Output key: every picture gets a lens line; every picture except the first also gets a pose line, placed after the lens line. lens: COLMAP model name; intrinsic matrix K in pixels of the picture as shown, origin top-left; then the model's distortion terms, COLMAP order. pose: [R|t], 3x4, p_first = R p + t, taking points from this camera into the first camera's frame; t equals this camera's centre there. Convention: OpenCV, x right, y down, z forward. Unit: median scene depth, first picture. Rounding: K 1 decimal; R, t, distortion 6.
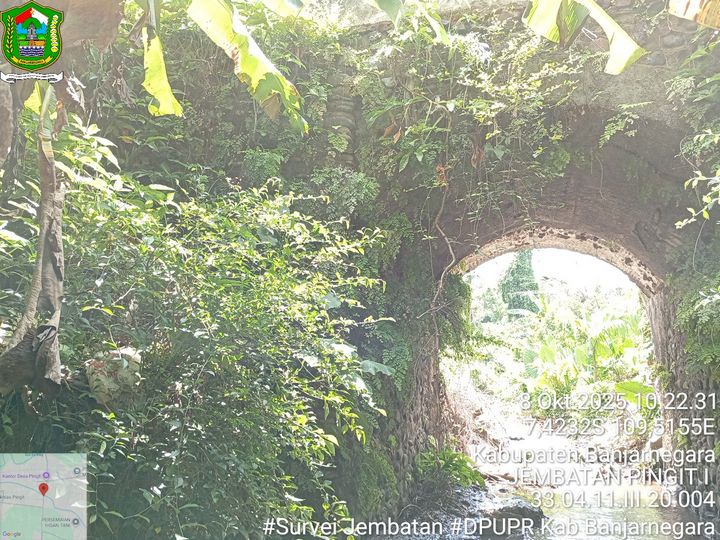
lens RADIAL K [[547.6, 0, 355.5], [0, 547.6, 268.7], [0, 0, 1]] dist [0.087135, -0.198791]
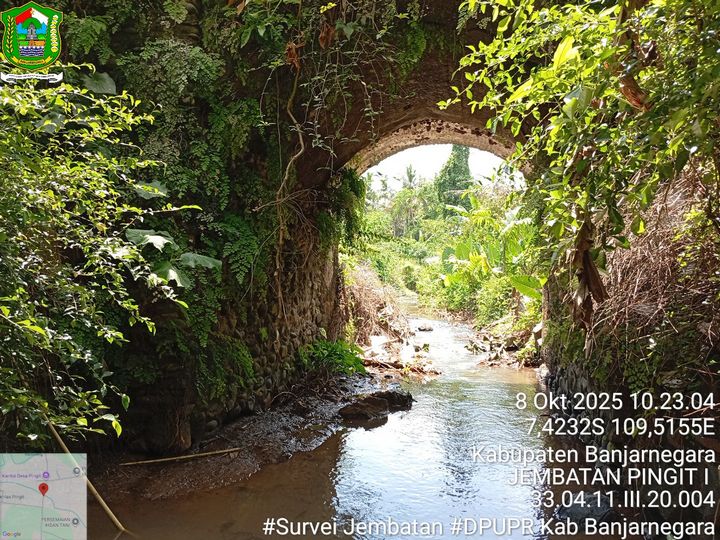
lens RADIAL K [[548.5, 0, 351.9], [0, 548.5, 270.0], [0, 0, 1]] dist [0.068721, -0.147349]
pose [[0.995288, -0.001357, 0.096955, 0.084122], [-0.016660, 0.982640, 0.184771, 0.005861], [-0.095522, -0.185516, 0.977987, 0.012518]]
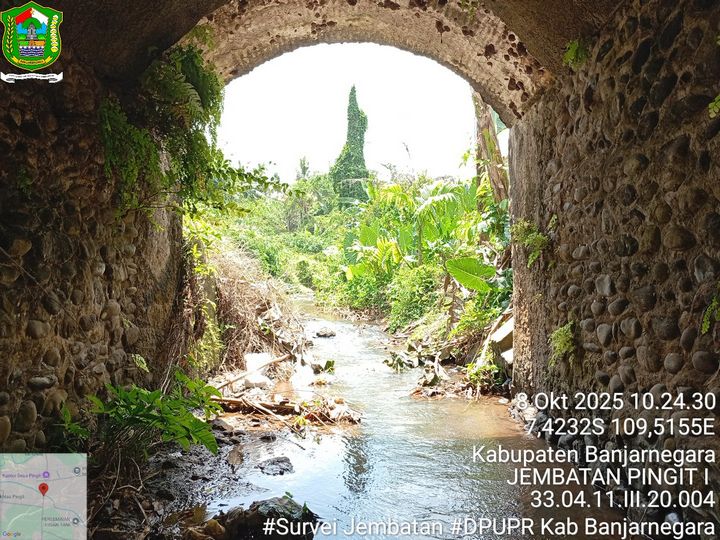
lens RADIAL K [[557.8, 0, 360.0], [0, 557.8, 270.0], [0, 0, 1]] dist [0.127033, -0.264476]
pose [[0.954843, -0.013760, 0.296791, 0.162915], [-0.043123, 0.981931, 0.184262, 0.100335], [-0.293963, -0.188739, 0.936997, 0.393006]]
